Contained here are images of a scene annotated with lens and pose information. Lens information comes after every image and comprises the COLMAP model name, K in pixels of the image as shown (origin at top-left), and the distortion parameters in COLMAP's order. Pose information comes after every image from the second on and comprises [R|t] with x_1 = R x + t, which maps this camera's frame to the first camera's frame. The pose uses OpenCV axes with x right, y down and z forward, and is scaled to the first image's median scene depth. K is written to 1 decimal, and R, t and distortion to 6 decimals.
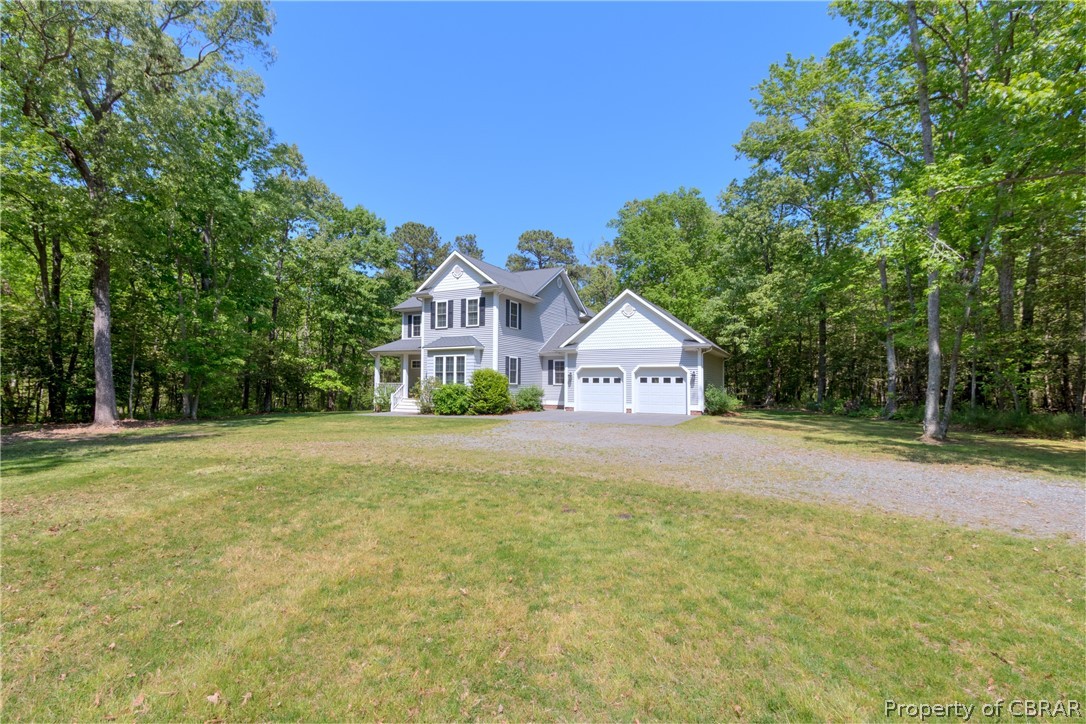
lens RADIAL K [[498.4, 0, 534.9], [0, 498.4, 361.2], [0, 0, 1]] dist [0.007158, -0.002867]
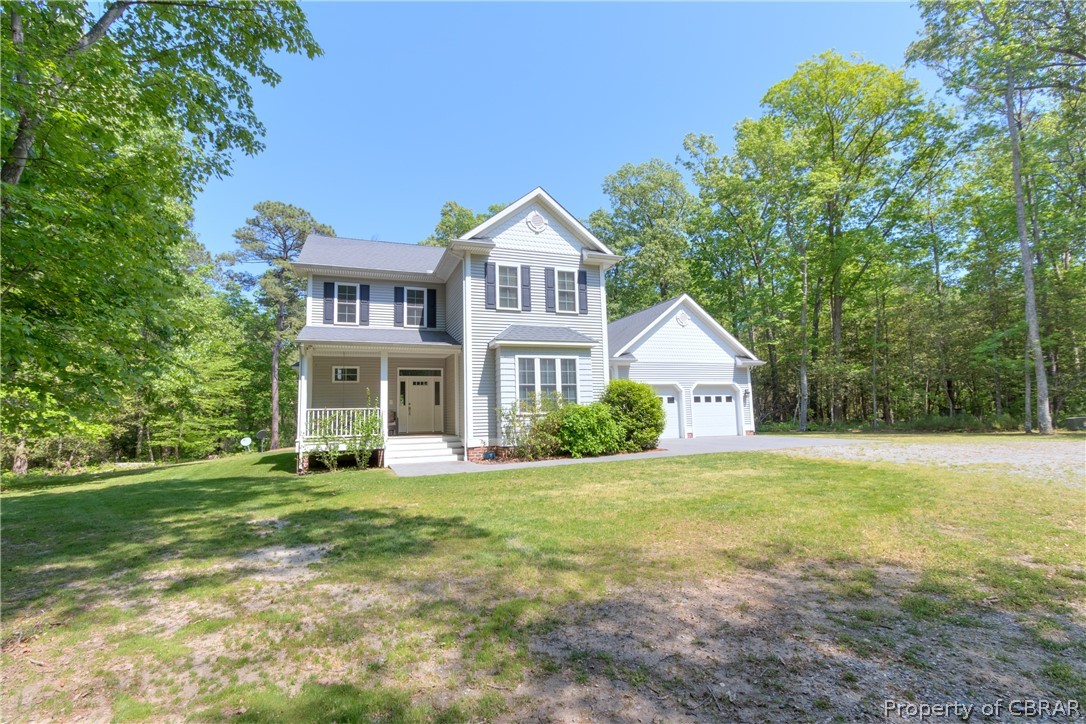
lens RADIAL K [[498.4, 0, 534.2], [0, 498.4, 360.9], [0, 0, 1]] dist [0.007158, -0.002867]
pose [[0.670876, 0.060620, 0.739087, -0.600789], [-0.004028, 0.996936, -0.078113, 0.038848], [-0.741558, 0.049428, 0.669065, 0.597498]]
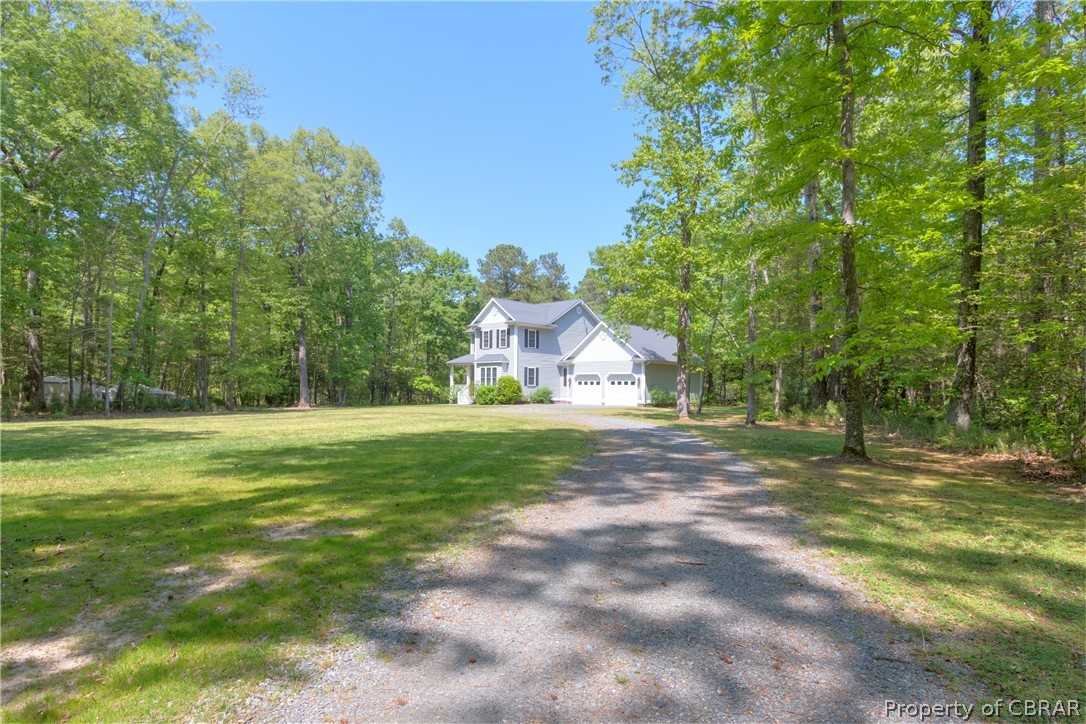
lens RADIAL K [[621.8, 0, 548.3], [0, 621.8, 368.4], [0, 0, 1]] dist [0.007113, 0.000114]
pose [[0.966876, -0.005226, -0.255195, 0.481452], [0.008660, 0.999886, 0.012334, -0.028011], [0.255101, -0.014136, 0.966811, -0.782324]]
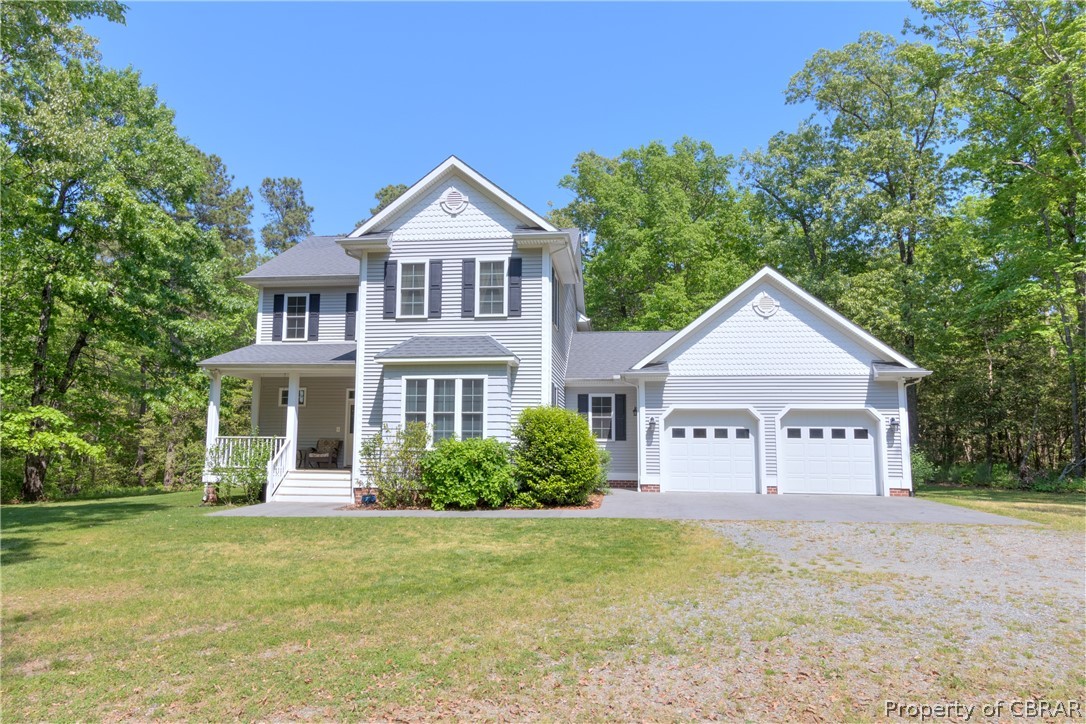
lens RADIAL K [[702.3, 0, 535.6], [0, 702.3, 359.0], [0, 0, 1]] dist [0.023014, -0.002740]
pose [[0.937577, 0.041435, 0.345302, -0.306976], [-0.017074, 0.997164, -0.073296, 0.017886], [-0.347359, 0.062825, 0.935625, 0.353038]]
